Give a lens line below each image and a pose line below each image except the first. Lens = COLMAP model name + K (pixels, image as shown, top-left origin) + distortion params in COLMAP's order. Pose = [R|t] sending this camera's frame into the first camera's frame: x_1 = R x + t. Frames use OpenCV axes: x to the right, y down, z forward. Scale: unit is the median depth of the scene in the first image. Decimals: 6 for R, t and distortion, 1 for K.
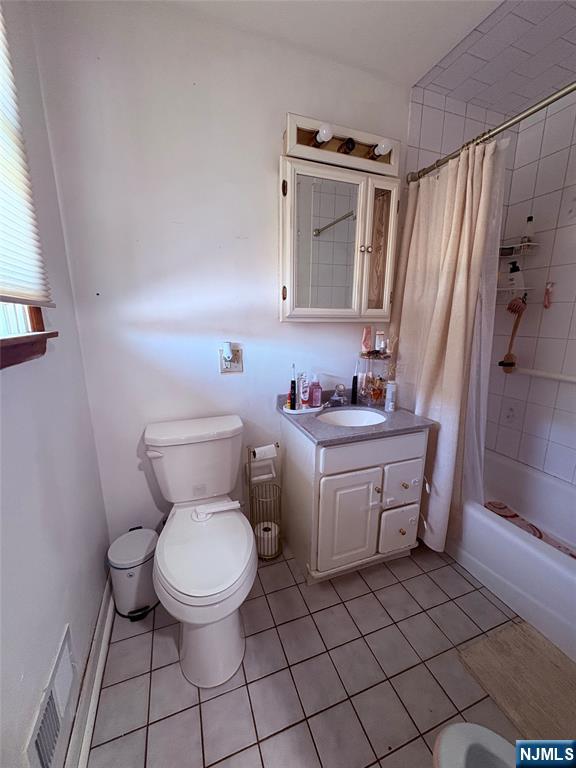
lens RADIAL K [[306.5, 0, 287.4], [0, 306.5, 384.9], [0, 0, 1]] dist [0.000665, 0.000703]
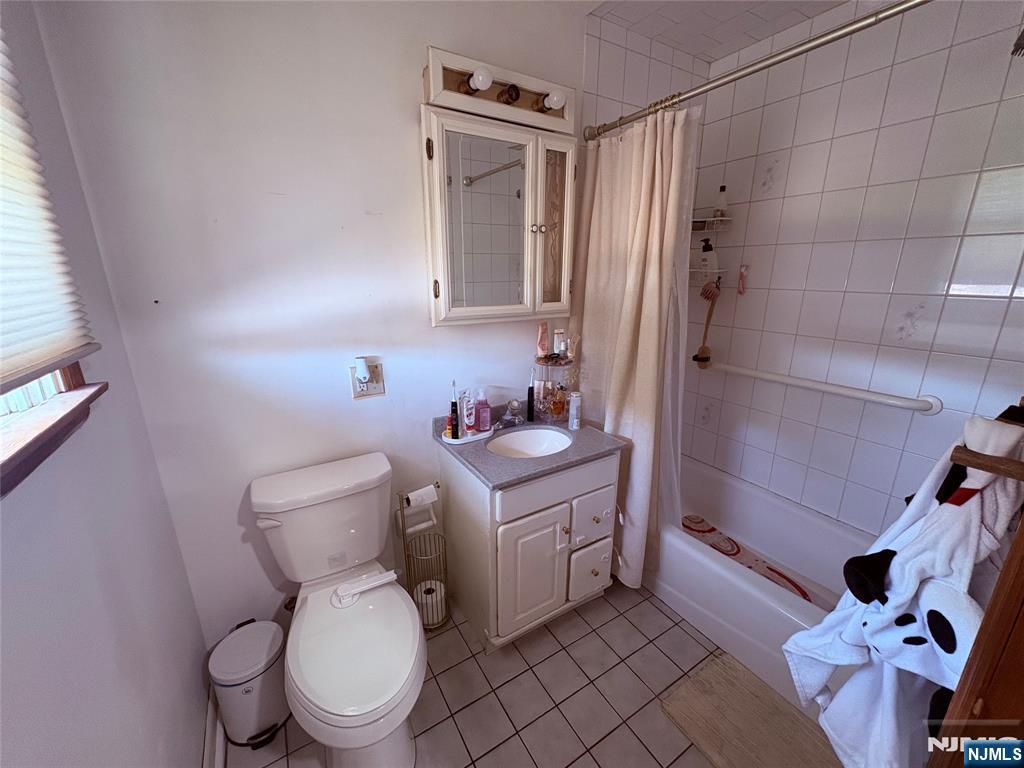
lens RADIAL K [[408.6, 0, 509.0], [0, 408.6, 383.2], [0, 0, 1]] dist [0.000665, 0.000703]
pose [[0.980889, -0.058371, 0.185605, -0.034615], [0.047496, 0.996913, 0.062514, -0.121340], [-0.188681, -0.052504, 0.980634, -0.027939]]
